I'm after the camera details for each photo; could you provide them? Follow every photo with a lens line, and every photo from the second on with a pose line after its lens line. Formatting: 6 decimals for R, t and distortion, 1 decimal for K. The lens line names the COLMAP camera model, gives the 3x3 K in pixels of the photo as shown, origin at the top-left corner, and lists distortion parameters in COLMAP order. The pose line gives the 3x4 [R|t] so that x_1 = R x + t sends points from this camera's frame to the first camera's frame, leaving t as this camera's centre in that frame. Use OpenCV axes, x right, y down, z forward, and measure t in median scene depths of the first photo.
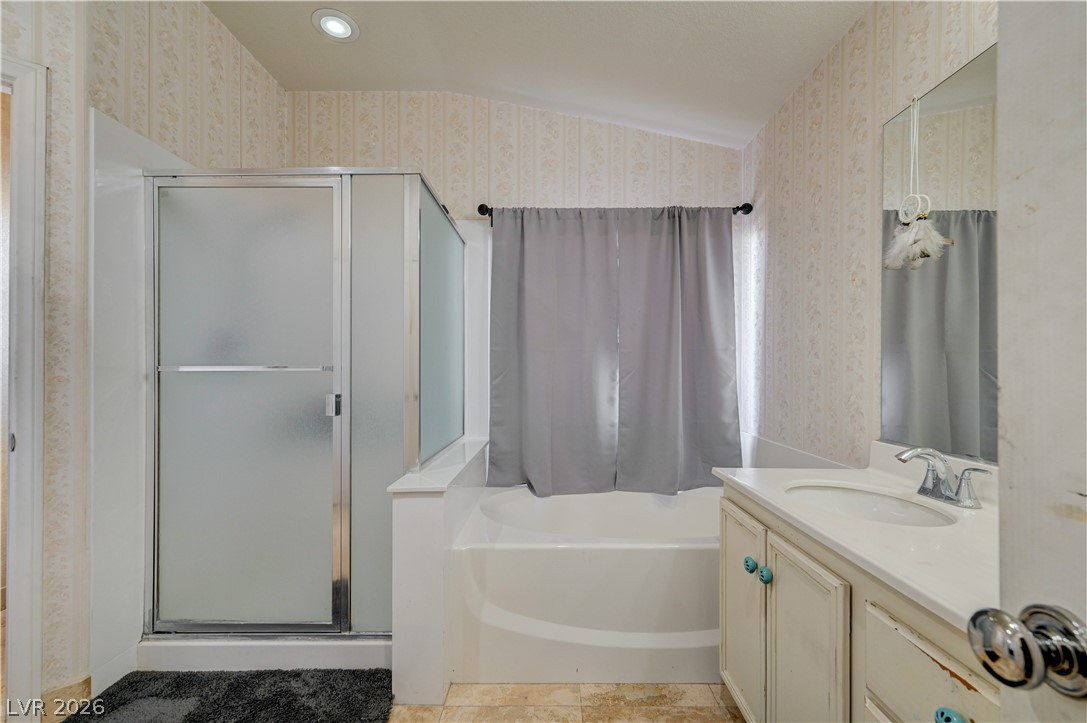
lens RADIAL K [[472.4, 0, 582.9], [0, 472.4, 370.3], [0, 0, 1]] dist [-0.001935, 0.001226]
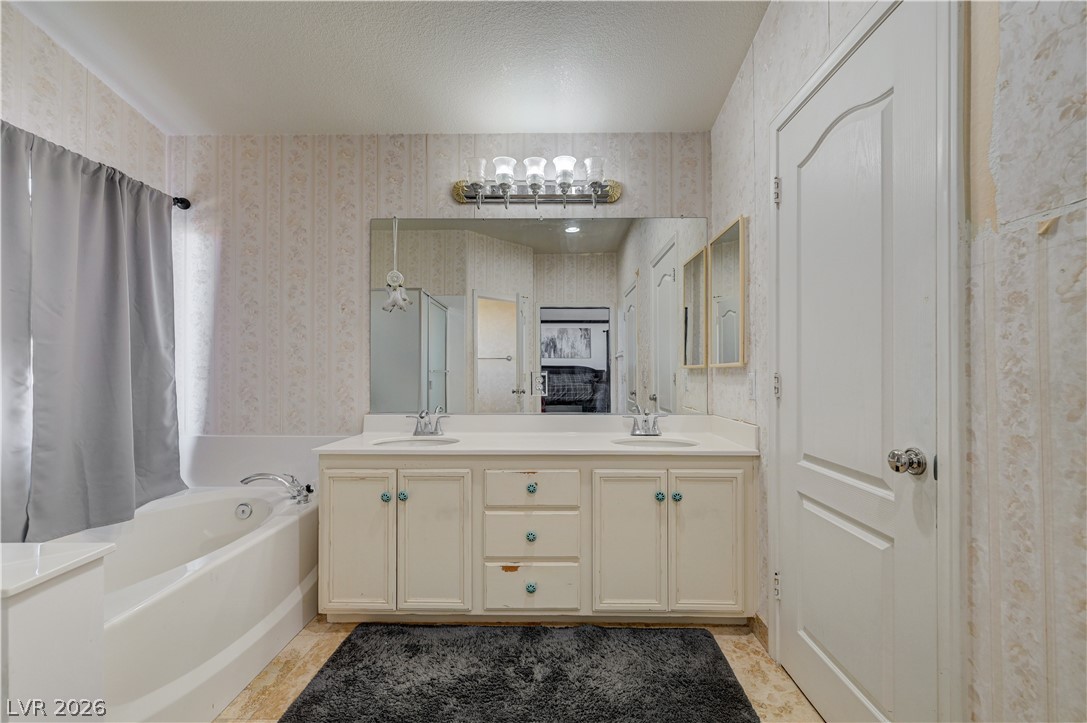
lens RADIAL K [[472.4, 0, 546.5], [0, 472.4, 367.5], [0, 0, 1]] dist [-0.001935, 0.001226]
pose [[-0.003862, 0.005130, 0.999979, -0.626549], [-0.002208, 0.999984, -0.005138, -0.001590], [-0.999990, -0.002228, -0.003851, 0.257312]]
